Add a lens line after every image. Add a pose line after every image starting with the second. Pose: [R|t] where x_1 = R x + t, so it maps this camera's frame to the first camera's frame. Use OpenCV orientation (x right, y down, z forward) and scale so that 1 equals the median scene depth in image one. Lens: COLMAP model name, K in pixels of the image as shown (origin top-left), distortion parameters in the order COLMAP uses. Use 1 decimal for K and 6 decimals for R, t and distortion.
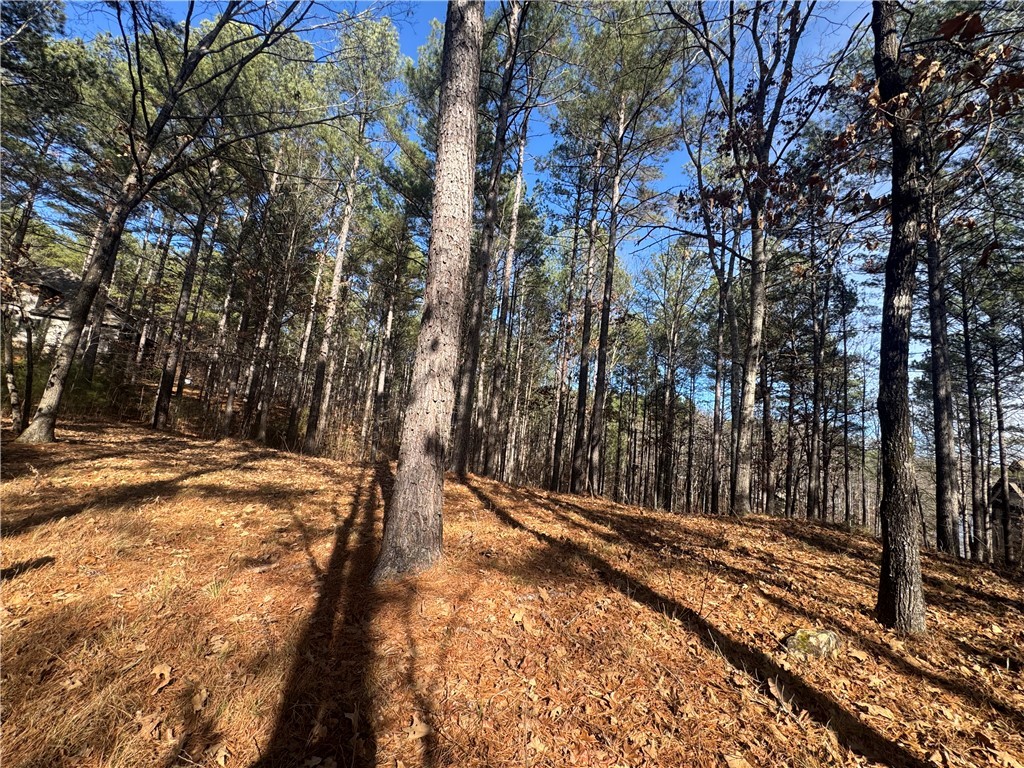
lens RADIAL K [[406.5, 0, 509.7], [0, 406.5, 383.1], [0, 0, 1]] dist [-0.002671, 0.000285]
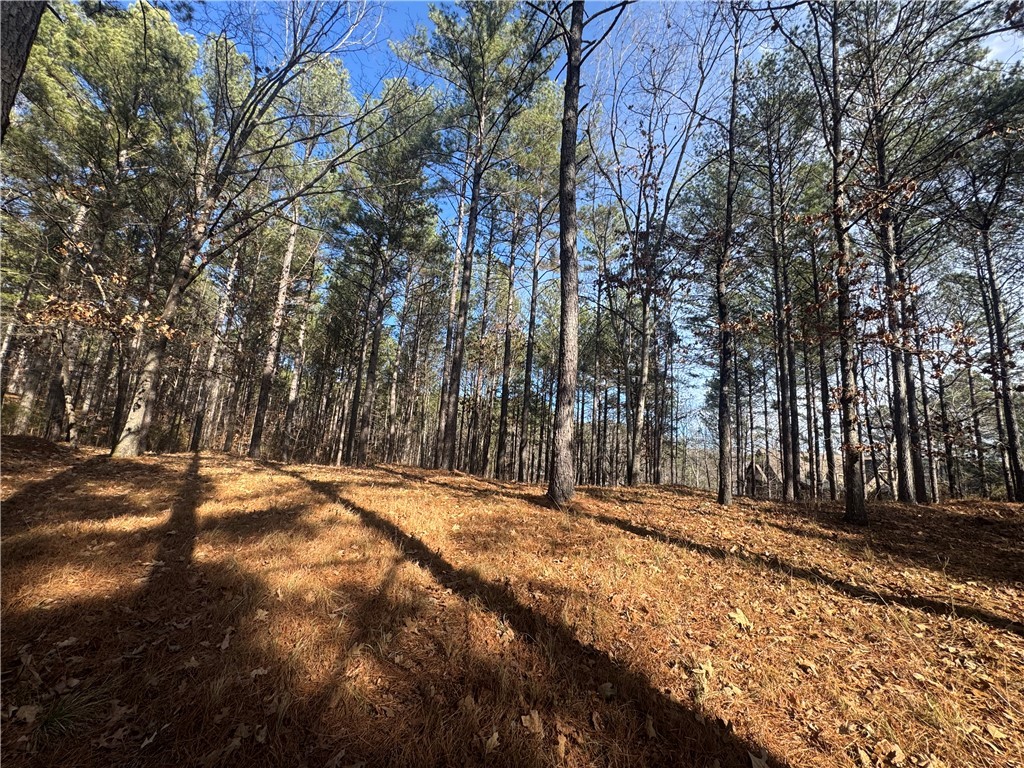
lens RADIAL K [[406.5, 0, 512.8], [0, 406.5, 384.5], [0, 0, 1]] dist [-0.002671, 0.000285]
pose [[0.940199, 0.022022, 0.339913, -0.149996], [-0.020513, 0.999757, -0.008034, -0.020289], [-0.340007, 0.000581, 0.940423, -0.125891]]
